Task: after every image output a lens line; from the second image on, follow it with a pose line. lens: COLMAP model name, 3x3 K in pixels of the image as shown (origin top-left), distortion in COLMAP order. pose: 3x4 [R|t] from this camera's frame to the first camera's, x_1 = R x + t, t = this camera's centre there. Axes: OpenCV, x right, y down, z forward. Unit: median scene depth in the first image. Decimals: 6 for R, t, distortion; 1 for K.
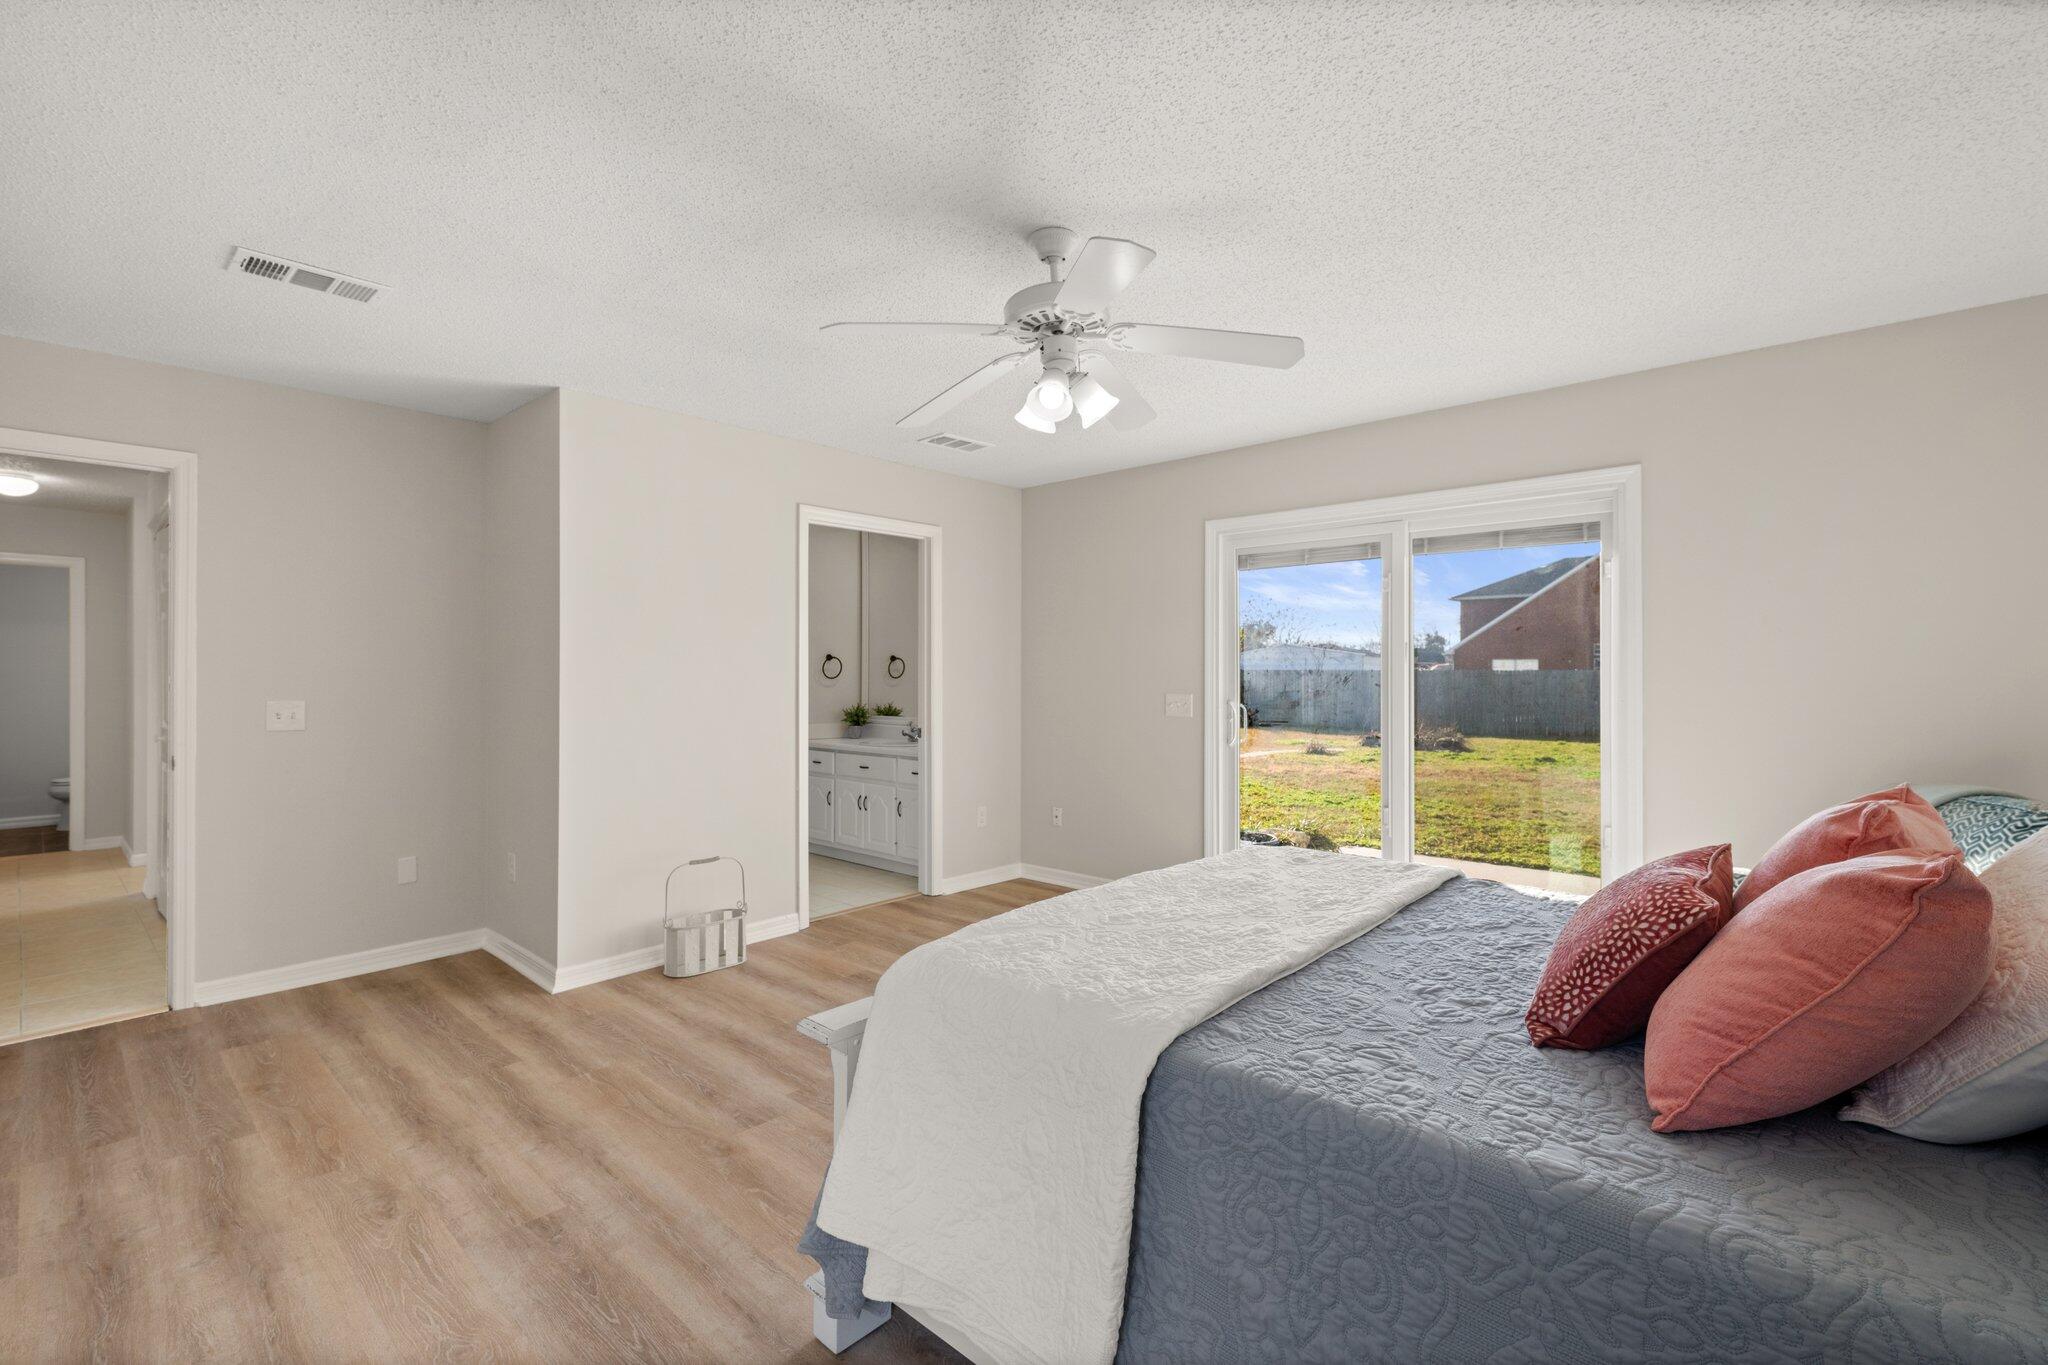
lens RADIAL K [[907.3, 0, 1024.1], [0, 907.3, 668.6], [0, 0, 1]] dist [-0.001828, 0.000122]
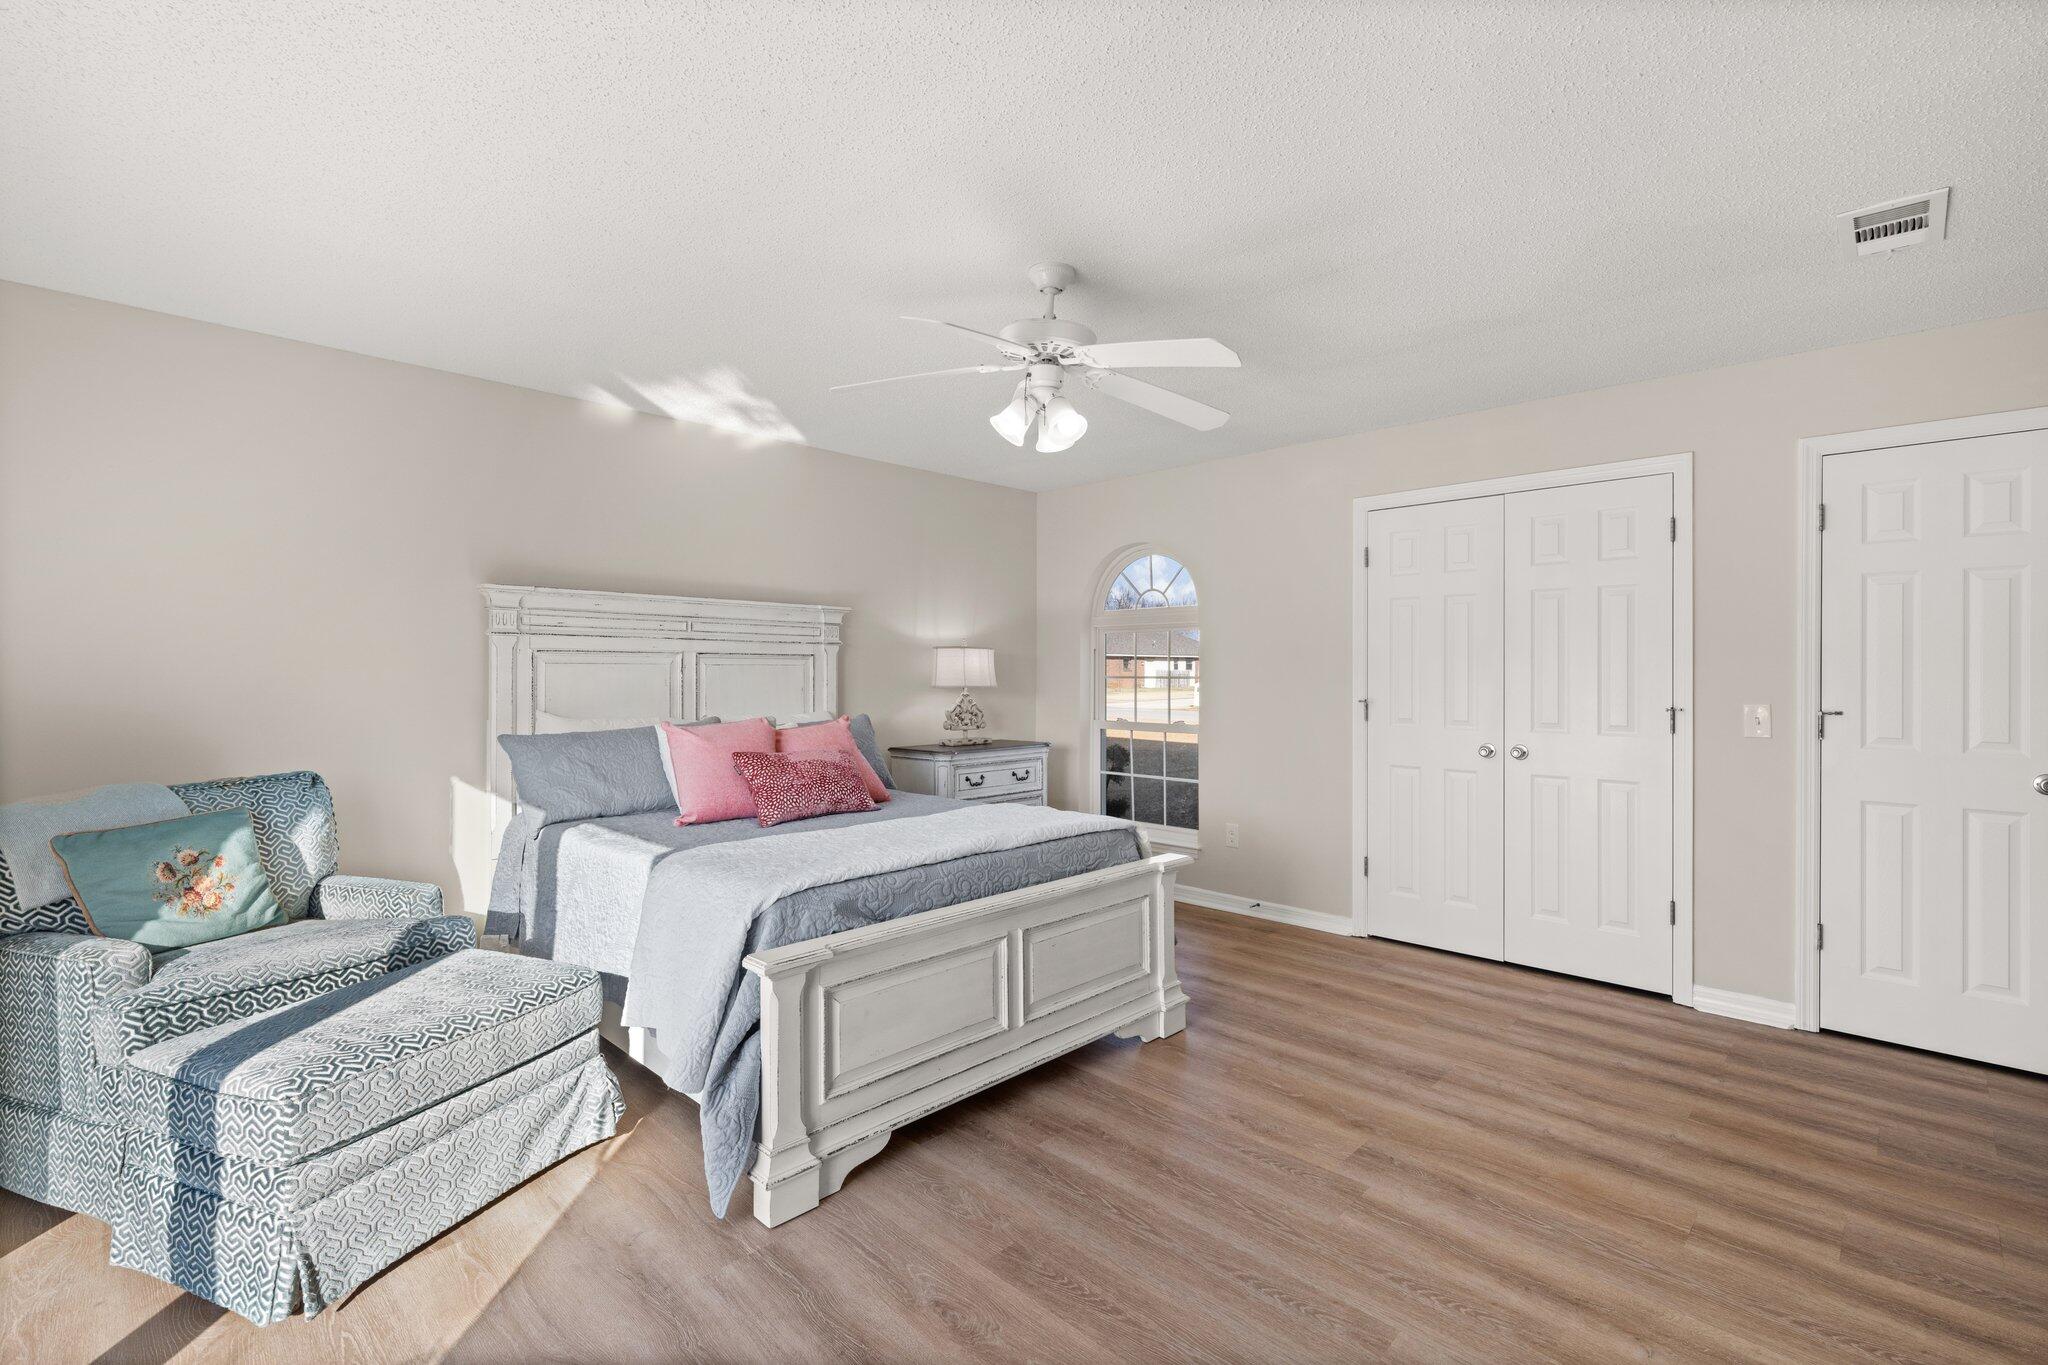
lens RADIAL K [[914.4, 0, 1024.0], [0, 914.4, 682.5], [0, 0, 1]] dist [0.000106, 0.000660]
pose [[-0.999304, -0.002833, 0.037190, 0.022222], [-0.002499, 0.999956, 0.009045, 0.007091], [-0.037214, 0.008946, -0.999267, 2.068491]]
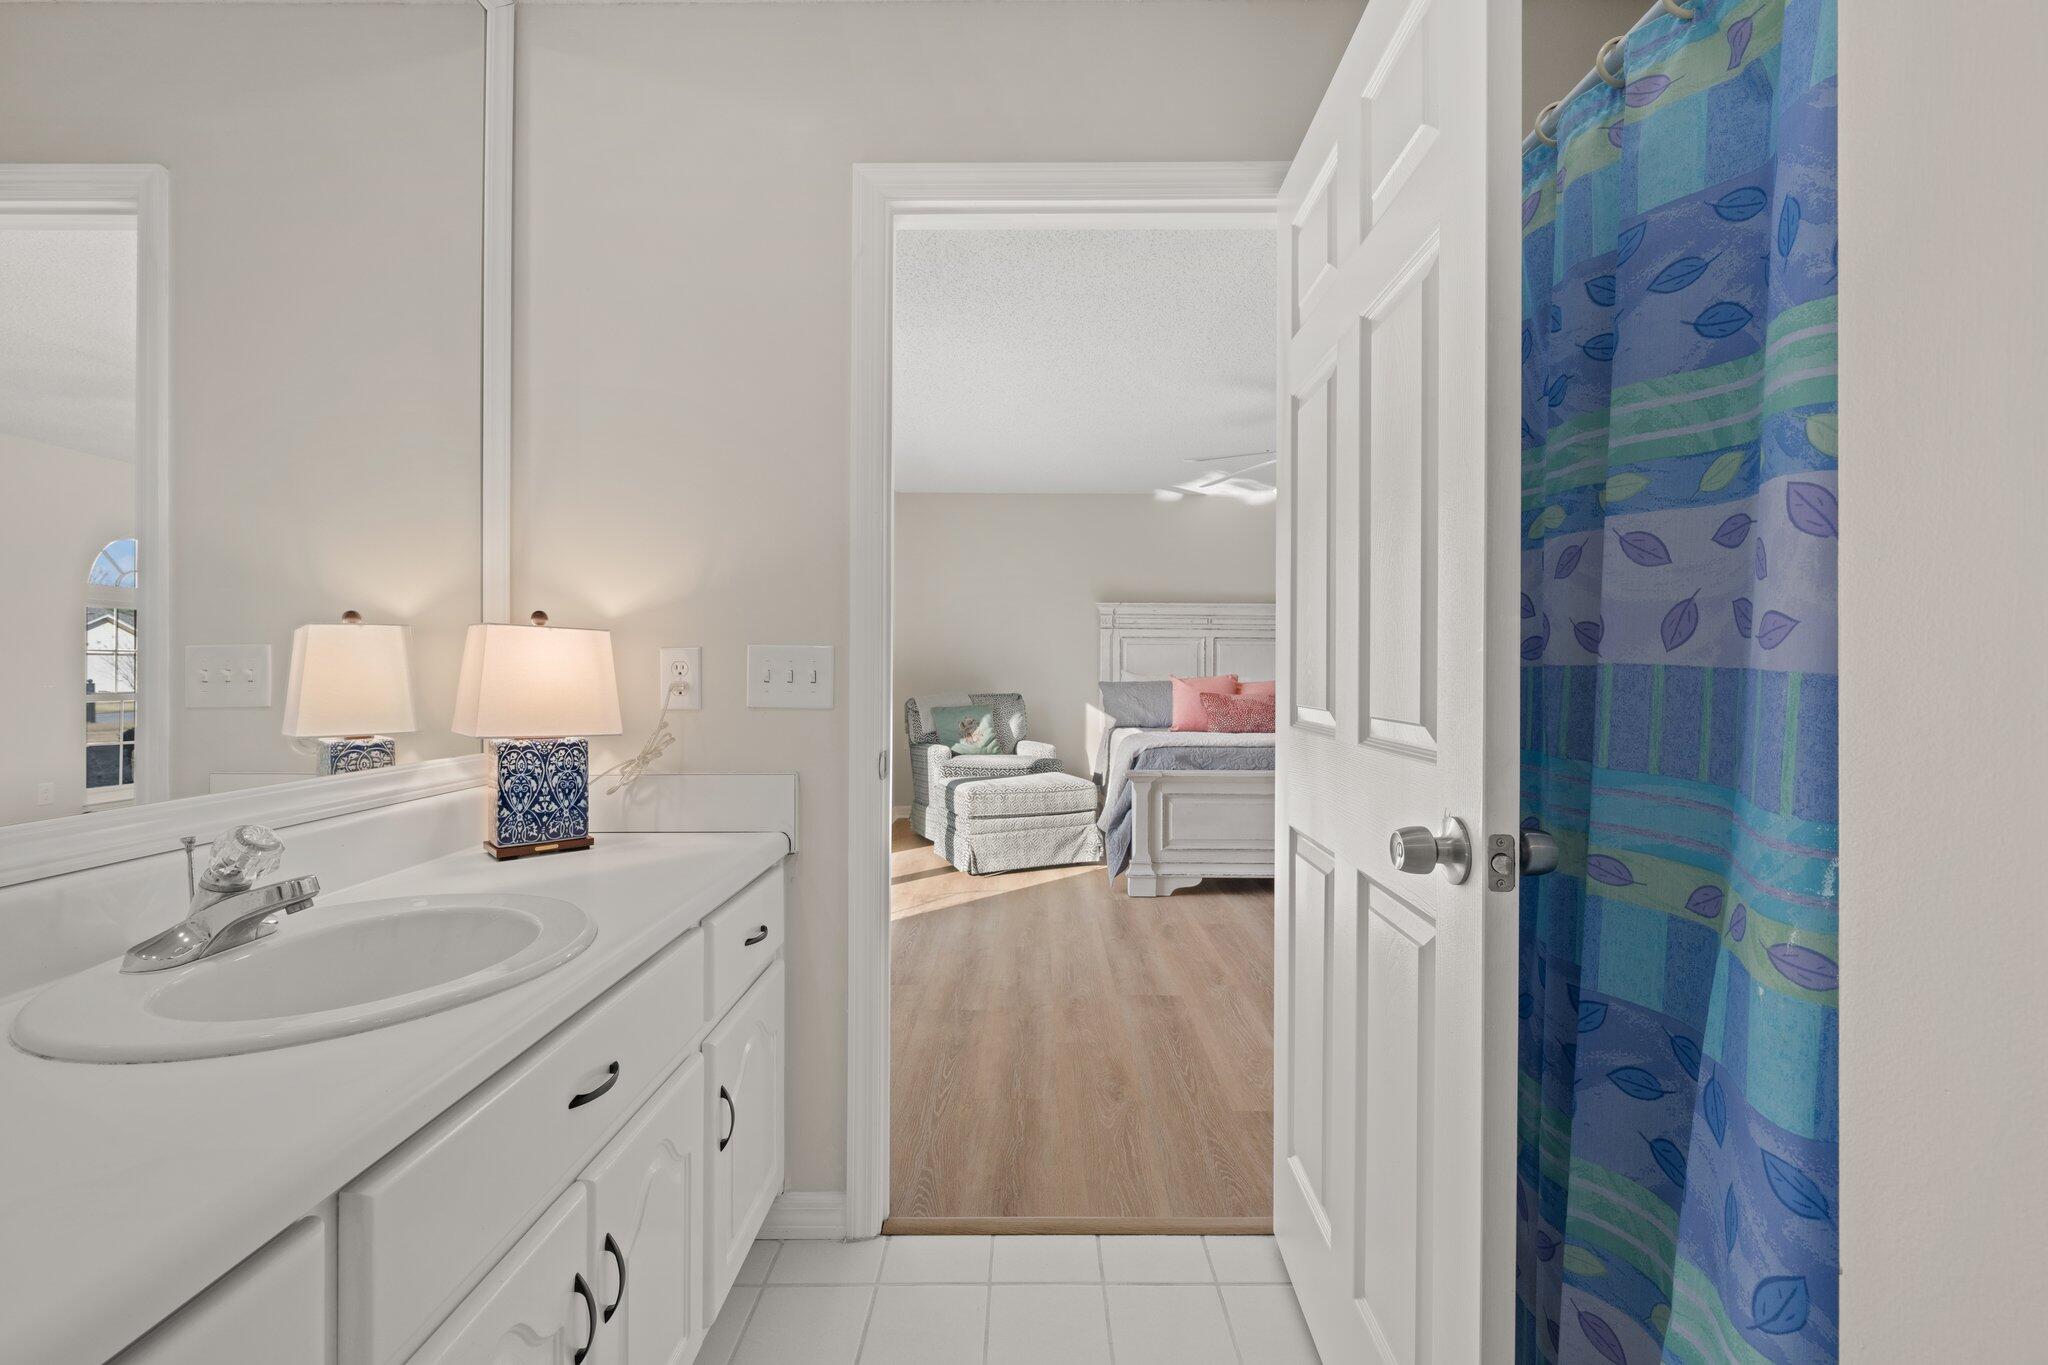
lens RADIAL K [[851.6, 0, 1029.7], [0, 851.6, 671.9], [0, 0, 1]] dist [-0.000224, -0.000001]
pose [[-0.671225, -0.004249, 0.741242, -0.848402], [-0.004536, 0.999988, 0.001625, 0.072320], [-0.741240, -0.002271, -0.671236, 2.530380]]
